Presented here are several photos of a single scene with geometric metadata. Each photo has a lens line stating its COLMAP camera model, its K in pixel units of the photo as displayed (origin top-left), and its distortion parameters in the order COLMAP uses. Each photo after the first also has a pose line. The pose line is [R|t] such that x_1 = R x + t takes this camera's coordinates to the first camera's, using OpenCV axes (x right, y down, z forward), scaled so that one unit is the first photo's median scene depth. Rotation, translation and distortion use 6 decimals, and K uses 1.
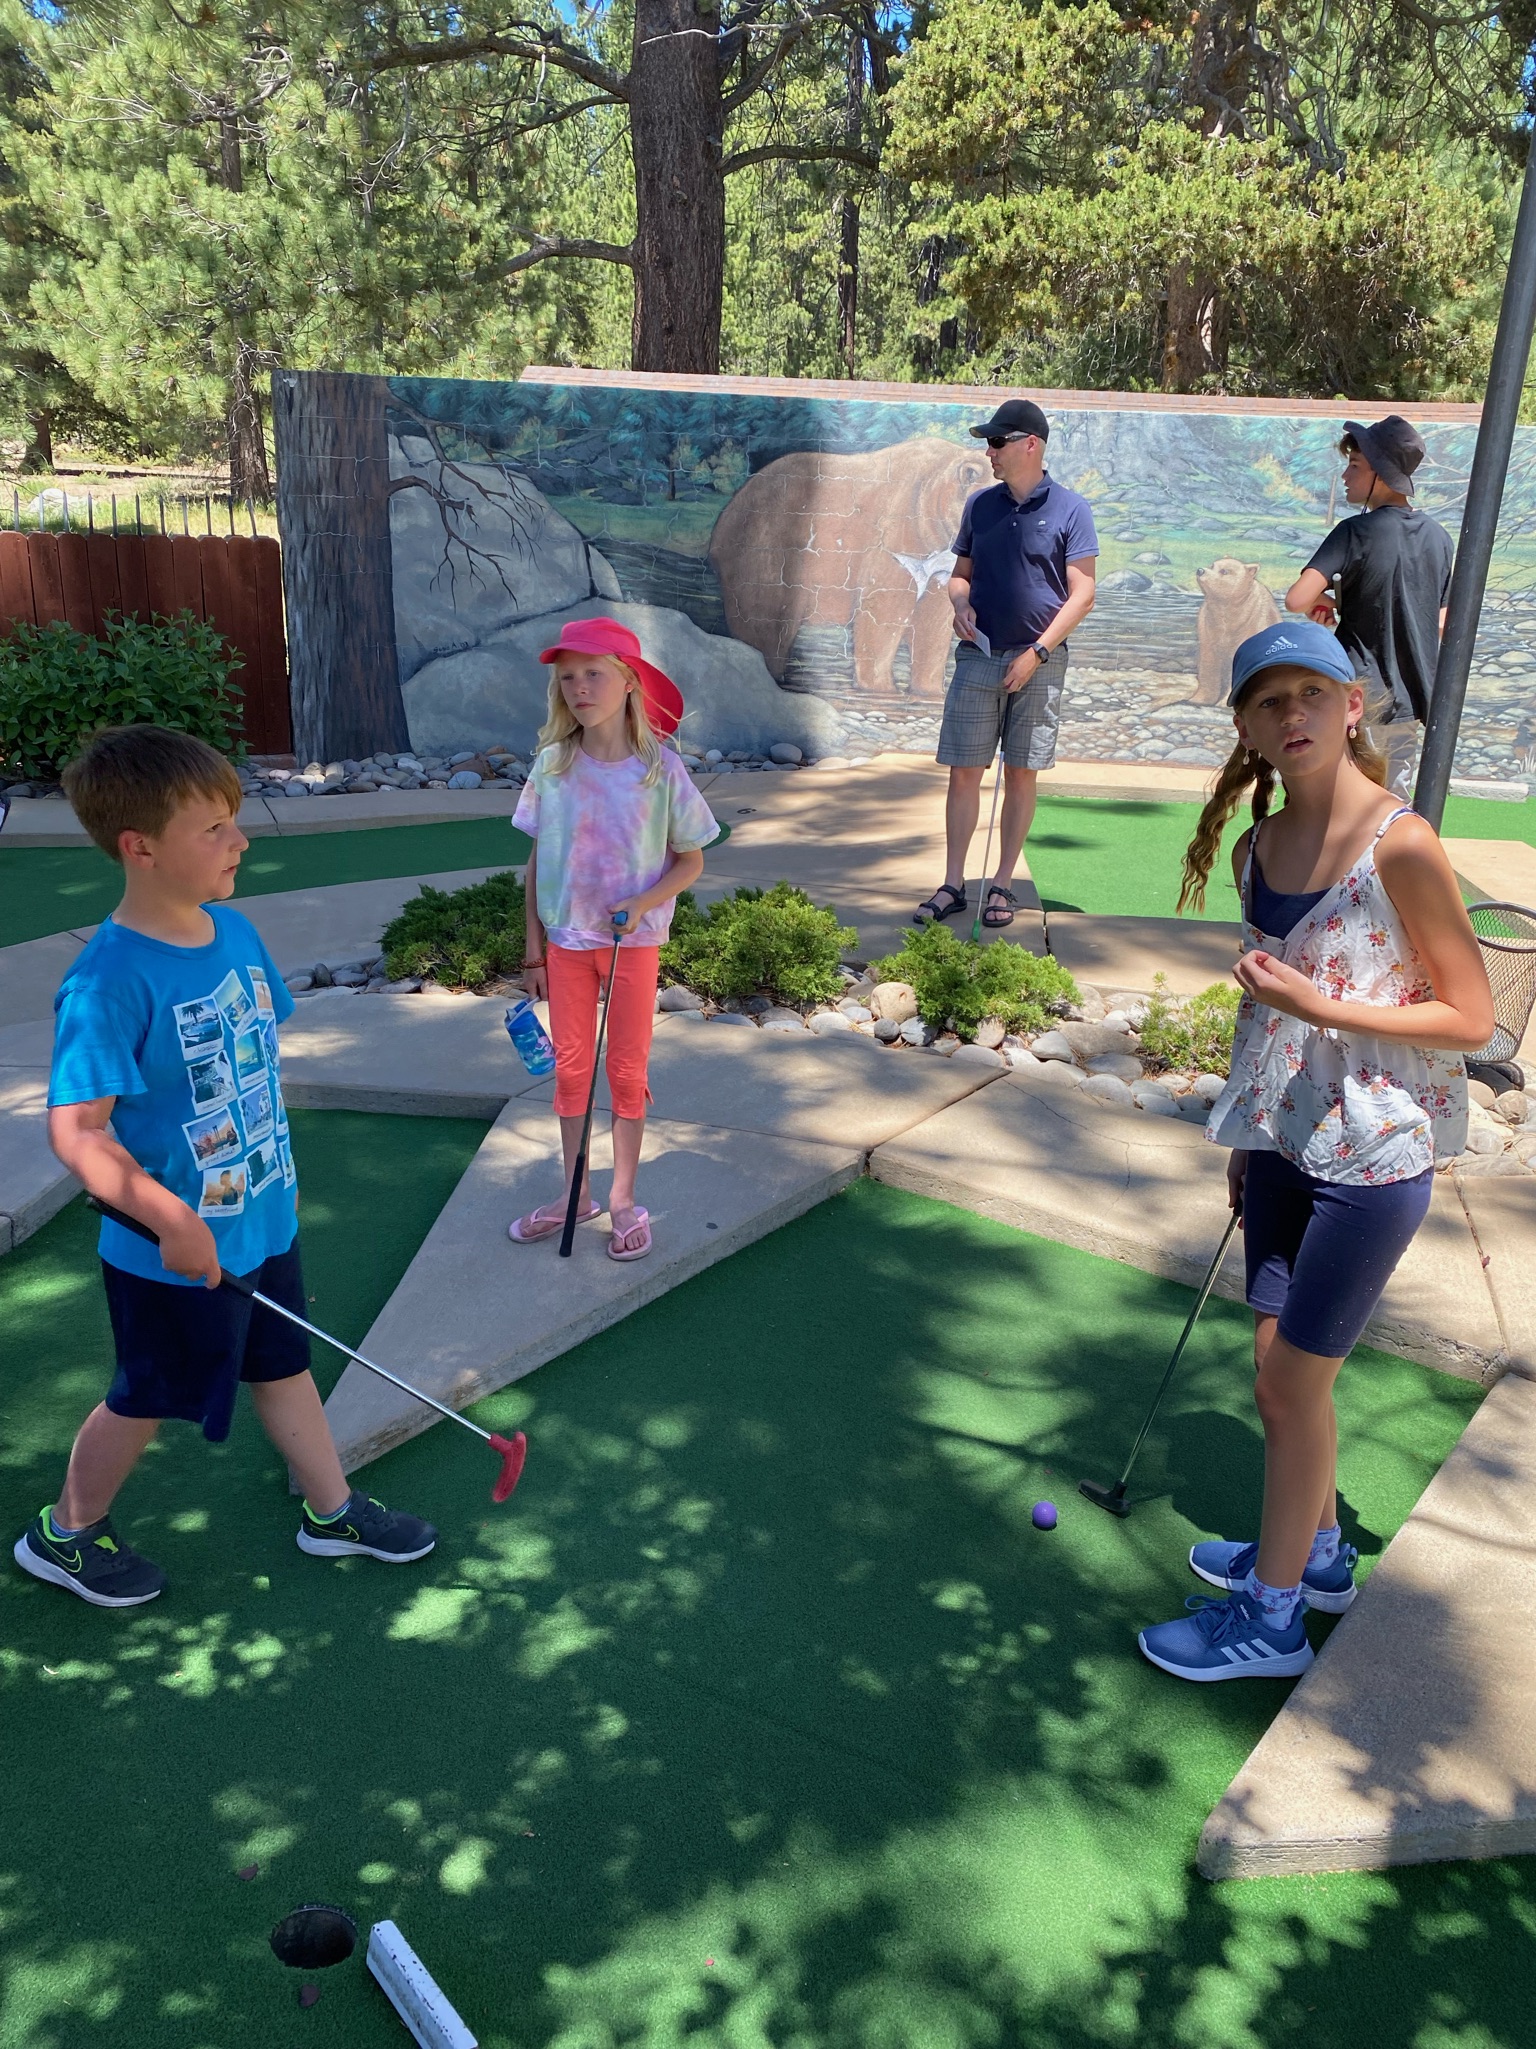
lens RADIAL K [[1526.4, 0, 710.2], [0, 1526.4, 1022.2], [0, 0, 1]] dist [-0.003224, -0.001087]
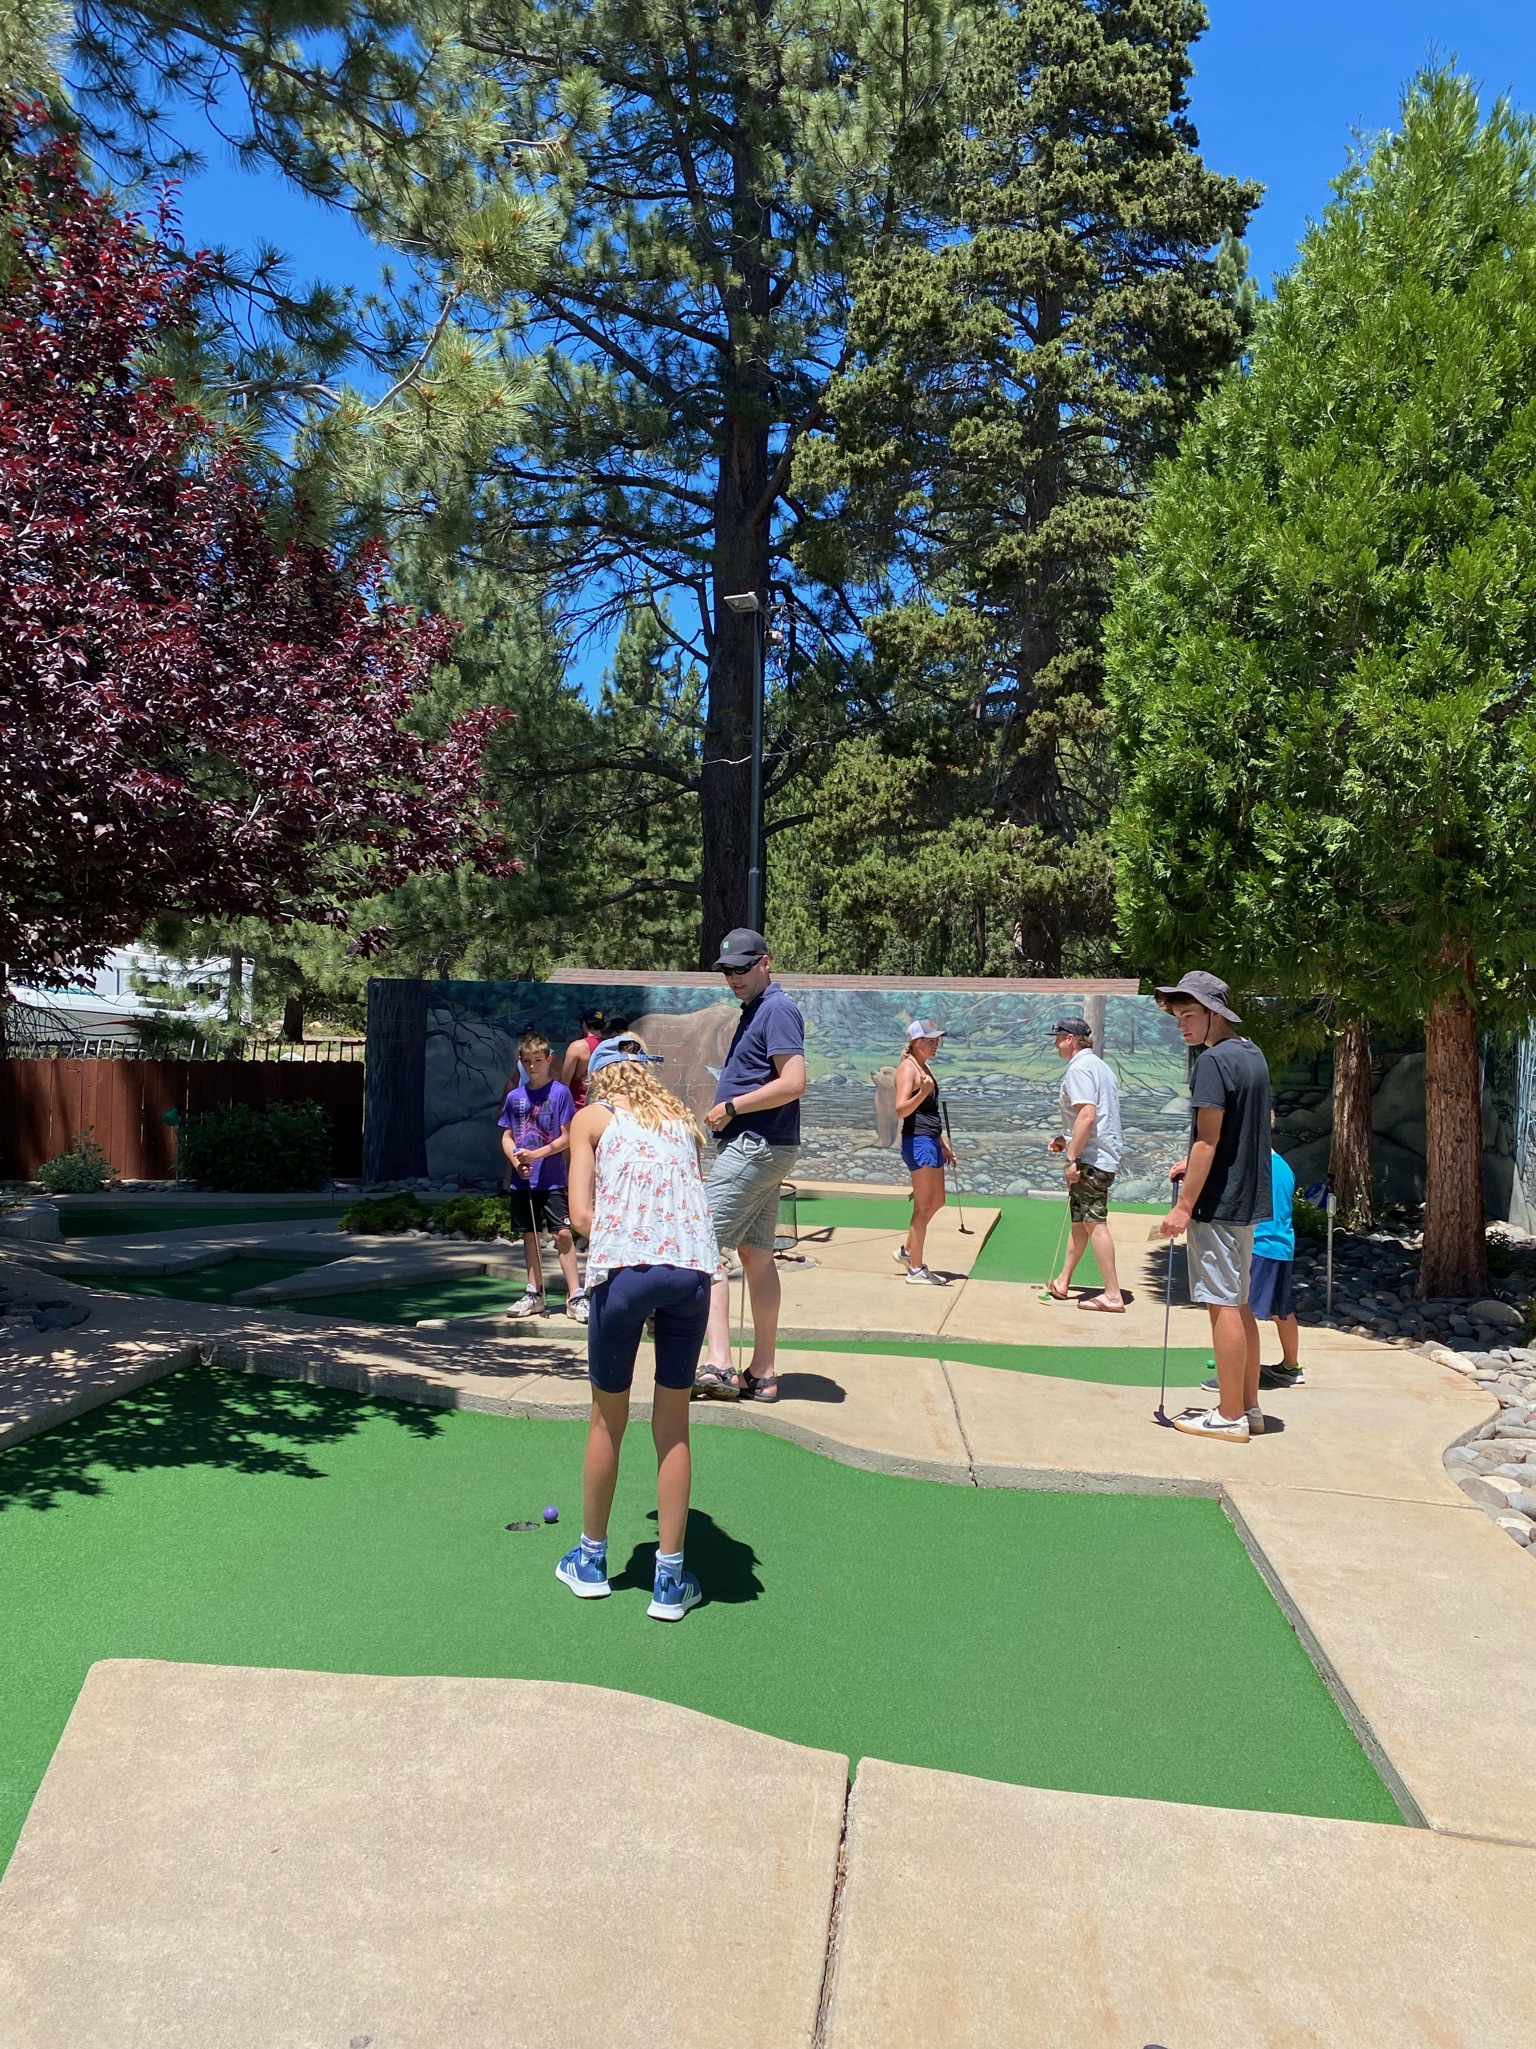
lens RADIAL K [[1526.4, 0, 769.8], [0, 1526.4, 1025.5], [0, 0, 1]] dist [-0.003224, -0.001087]
pose [[0.994452, -0.015965, -0.103970, 0.263540], [-0.021056, 0.938198, -0.345458, 0.181004], [0.103060, 0.345731, 0.932657, -0.462496]]
